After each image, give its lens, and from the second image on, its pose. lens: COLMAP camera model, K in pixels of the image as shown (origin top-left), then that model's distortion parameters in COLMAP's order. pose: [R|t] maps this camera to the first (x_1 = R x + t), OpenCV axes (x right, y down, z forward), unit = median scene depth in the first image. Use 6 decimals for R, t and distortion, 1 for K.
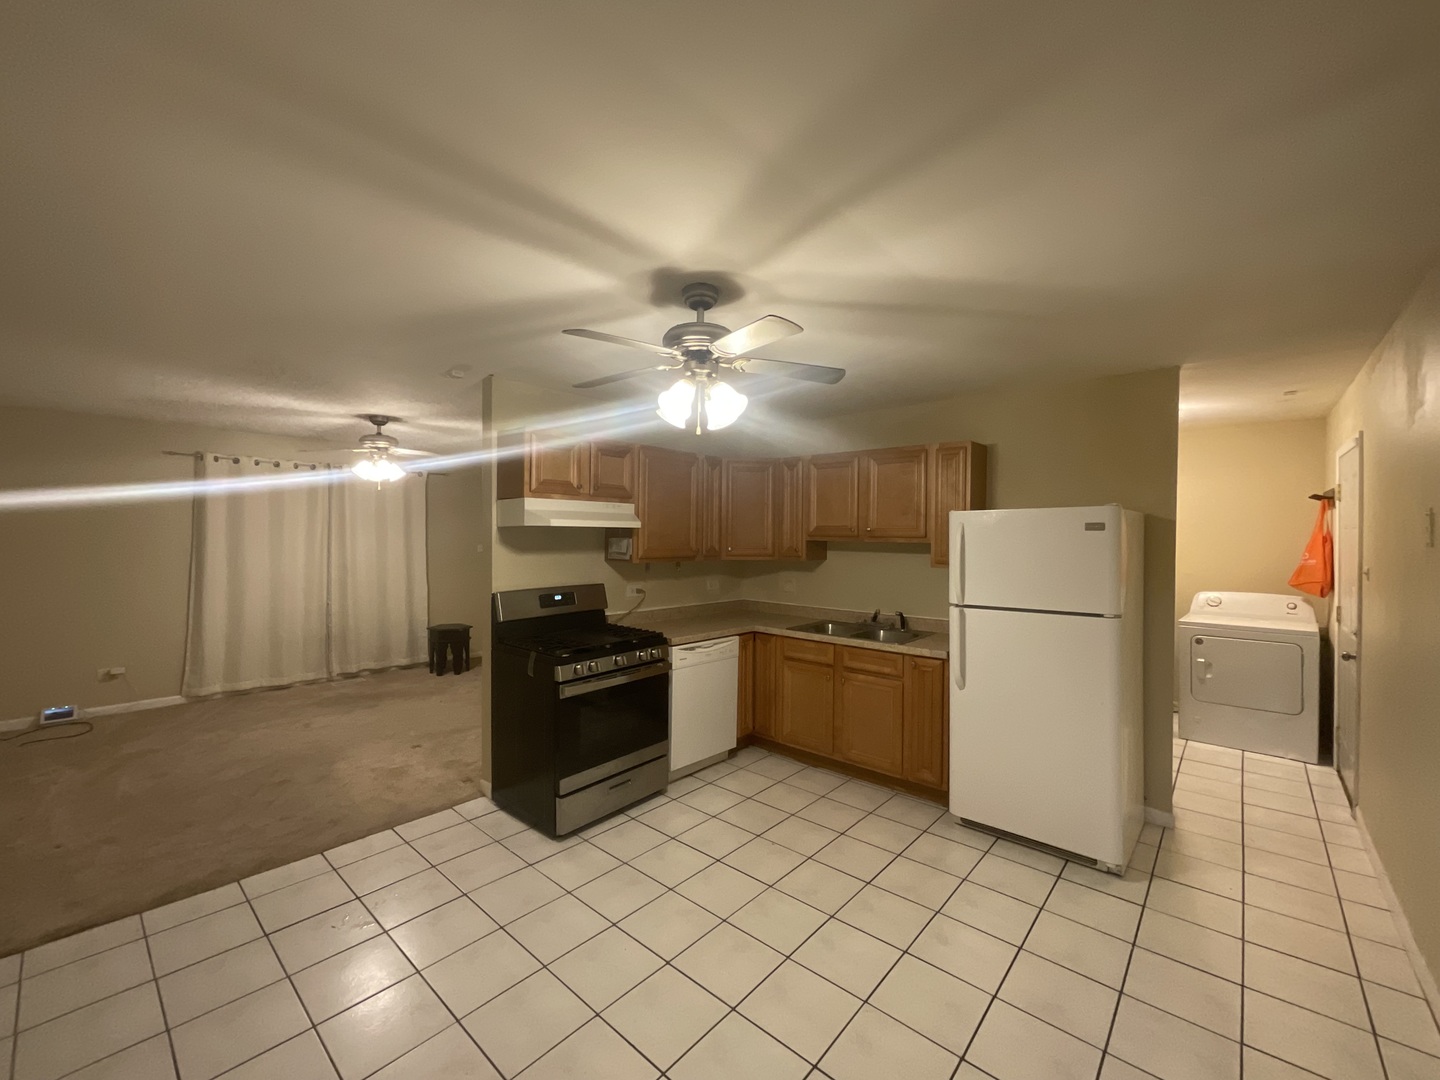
lens RADIAL K [[577.5, 0, 720.0], [0, 577.5, 540.0], [0, 0, 1]] dist [0.037057, -0.017671]
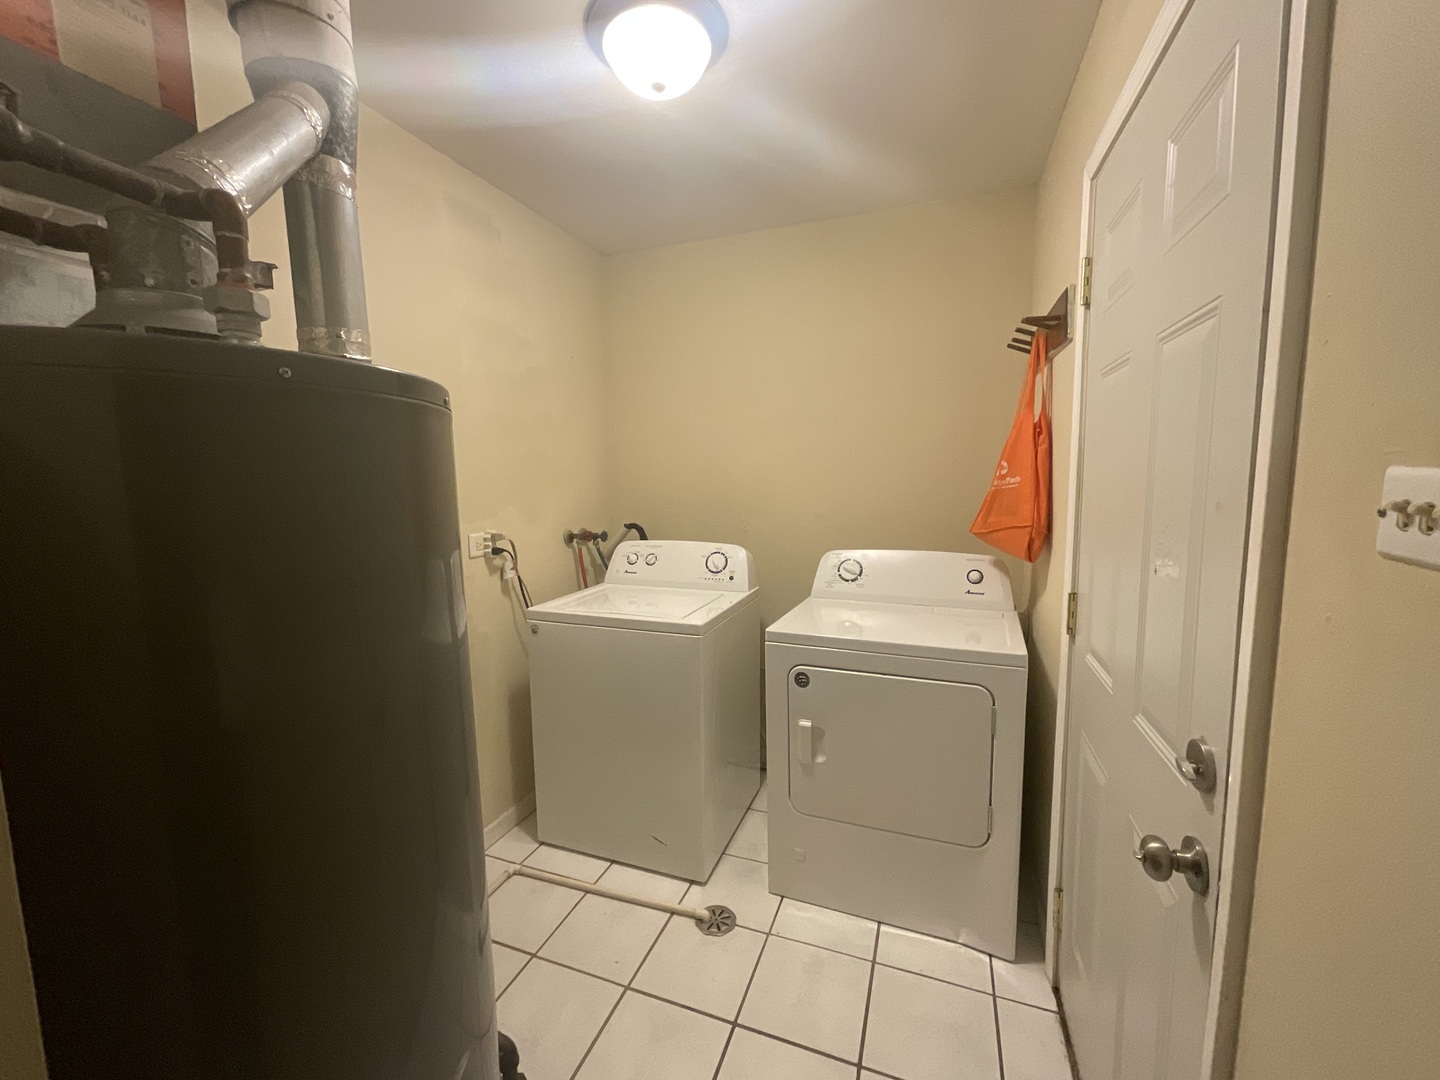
lens RADIAL K [[582.6, 0, 720.0], [0, 582.6, 540.0], [0, 0, 1]] dist [-0.001647, 0.000031]
pose [[0.933316, -0.054748, 0.354858, 0.648005], [0.019207, 0.994504, 0.102918, 0.032128], [-0.358542, -0.089239, 0.929238, 0.674611]]
